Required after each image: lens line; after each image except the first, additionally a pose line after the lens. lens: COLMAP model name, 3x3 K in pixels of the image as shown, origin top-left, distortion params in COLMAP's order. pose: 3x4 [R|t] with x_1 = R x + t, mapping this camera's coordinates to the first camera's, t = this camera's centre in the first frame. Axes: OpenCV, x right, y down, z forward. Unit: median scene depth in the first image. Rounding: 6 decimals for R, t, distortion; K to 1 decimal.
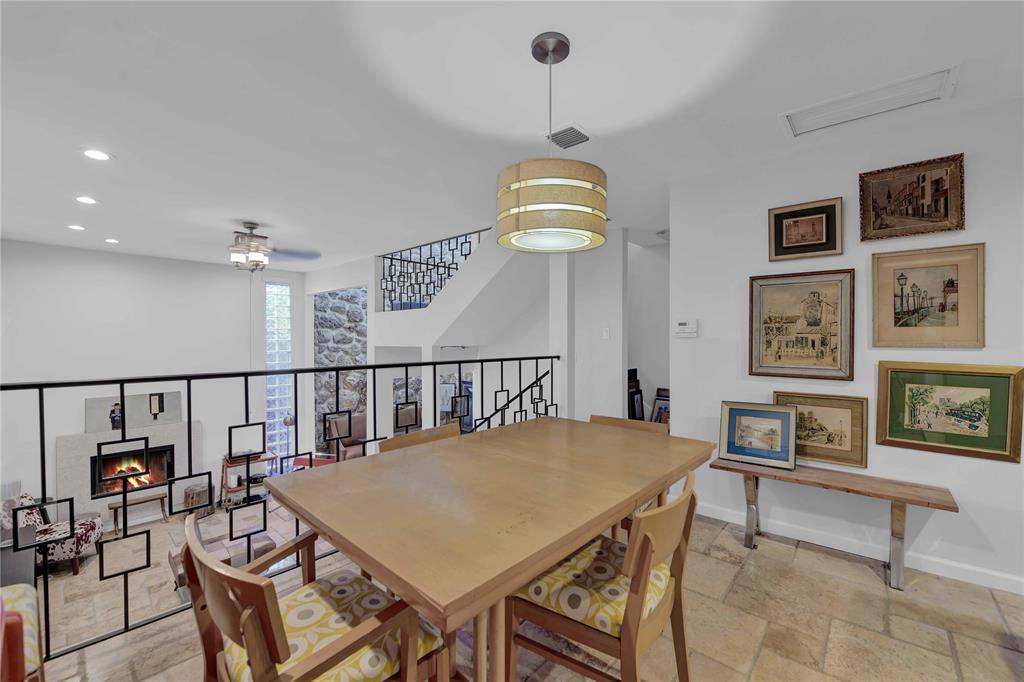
lens RADIAL K [[422.5, 0, 512.0], [0, 422.5, 341.0], [0, 0, 1]] dist [-0.014522, -0.000061]
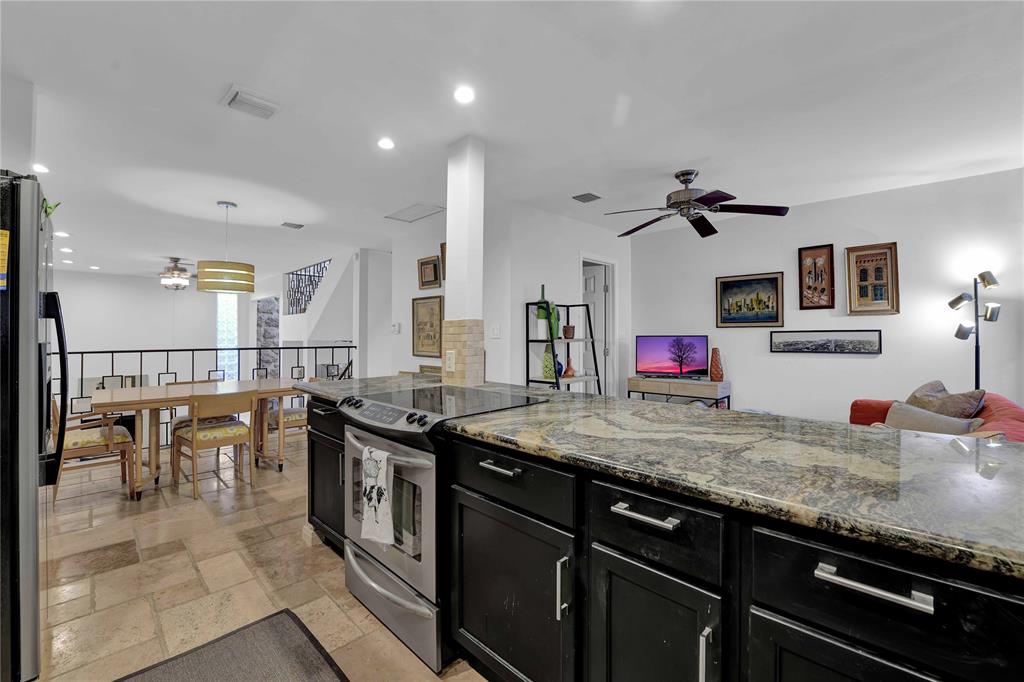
lens RADIAL K [[431.9, 0, 511.3], [0, 431.9, 331.6], [0, 0, 1]] dist [-0.001764, -0.000158]
pose [[0.997207, -0.000759, -0.074680, 1.265103], [-0.000166, 0.999923, -0.012378, 0.005046], [0.074683, 0.012355, 0.997131, -0.829346]]
